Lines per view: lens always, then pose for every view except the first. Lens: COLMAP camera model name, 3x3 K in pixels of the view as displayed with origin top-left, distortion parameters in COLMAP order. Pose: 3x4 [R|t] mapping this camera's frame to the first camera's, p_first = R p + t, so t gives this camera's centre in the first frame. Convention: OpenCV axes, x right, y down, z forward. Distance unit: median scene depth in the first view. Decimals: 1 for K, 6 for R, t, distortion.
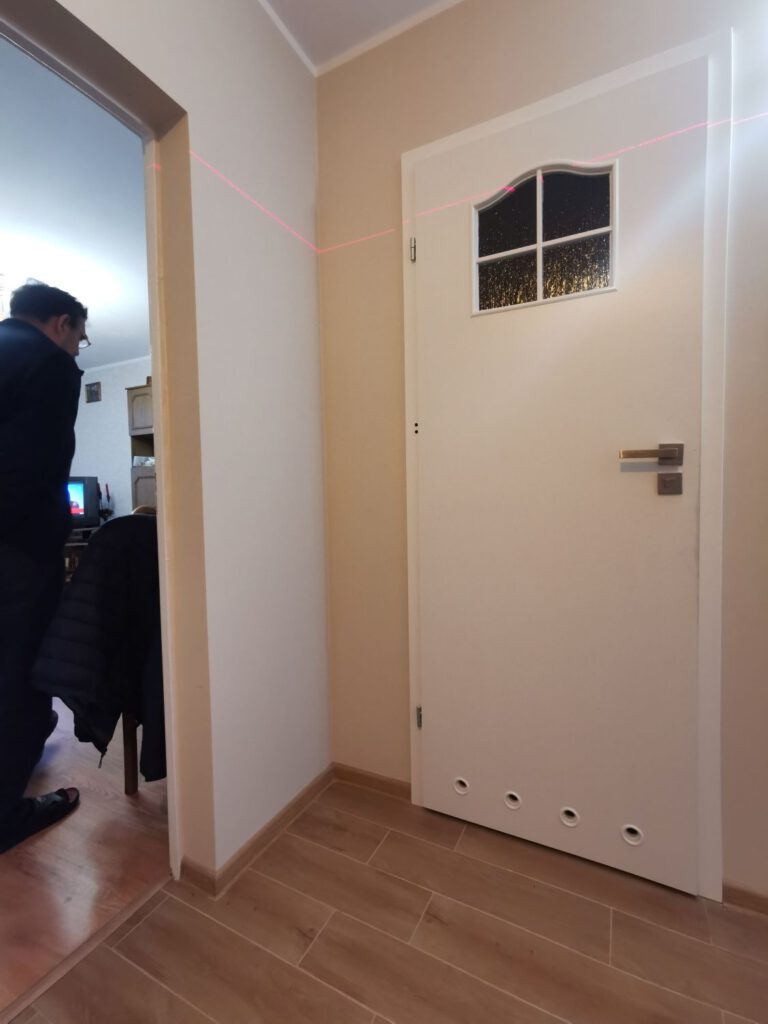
lens RADIAL K [[468.8, 0, 387.0], [0, 468.8, 510.5], [0, 0, 1]] dist [-0.014830, 0.014809]
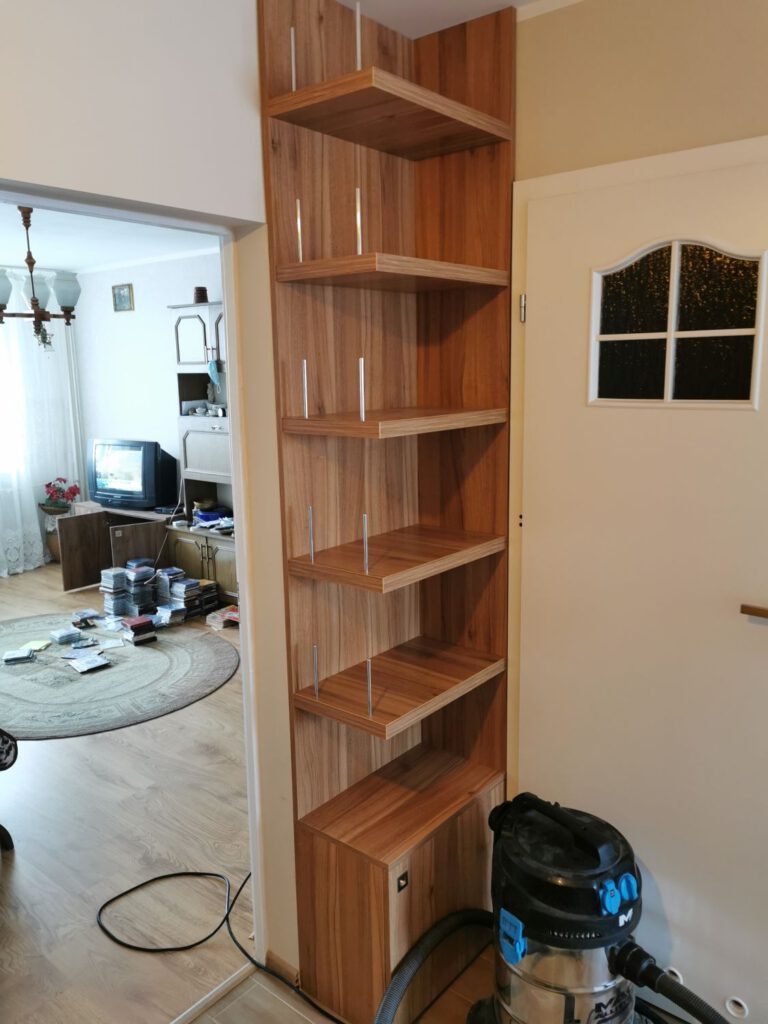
lens RADIAL K [[777.7, 0, 384.0], [0, 777.7, 512.0], [0, 0, 1]] dist [0.081316, -0.097959]
pose [[0.975040, 0.043231, -0.217781, 0.141038], [-0.012297, 0.989871, 0.141438, -0.427213], [0.221690, -0.135230, 0.965695, -0.453776]]
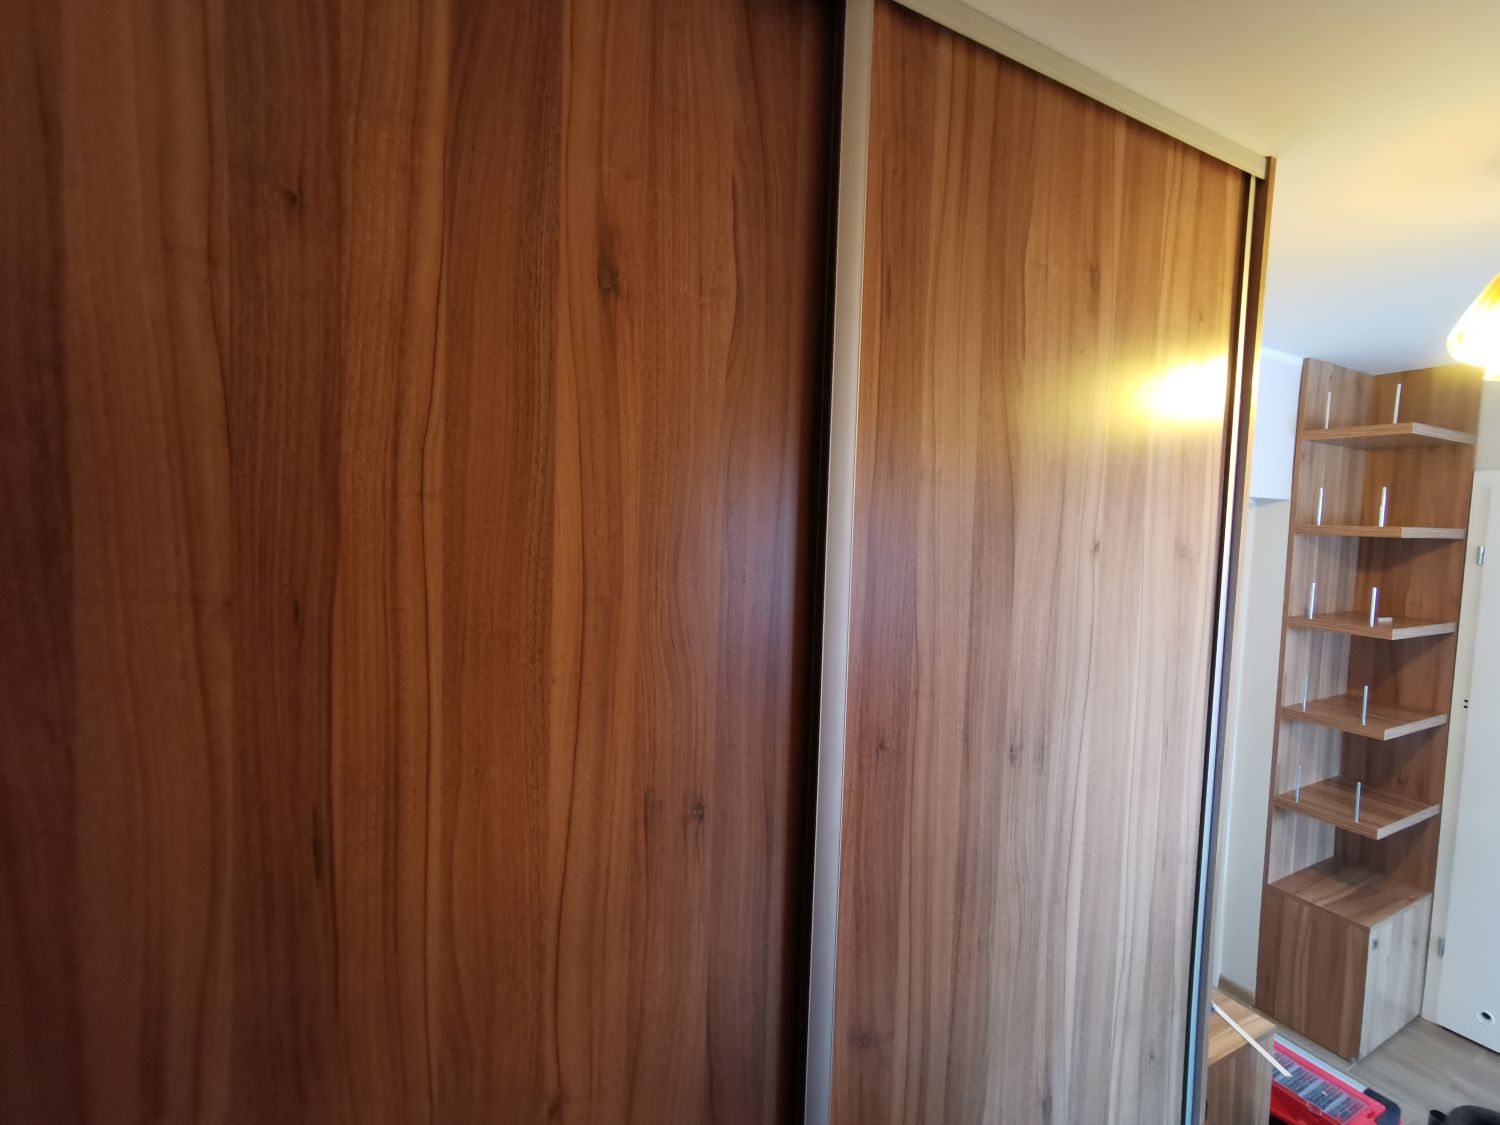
lens RADIAL K [[686.7, 0, 747.2], [0, 686.7, 556.7], [0, 0, 1]] dist [-0.014830, 0.014809]
pose [[0.820881, 0.081818, -0.565208, -0.515031], [-0.077652, 0.996484, 0.031471, -0.504387], [0.565795, 0.018056, 0.824348, -1.580329]]
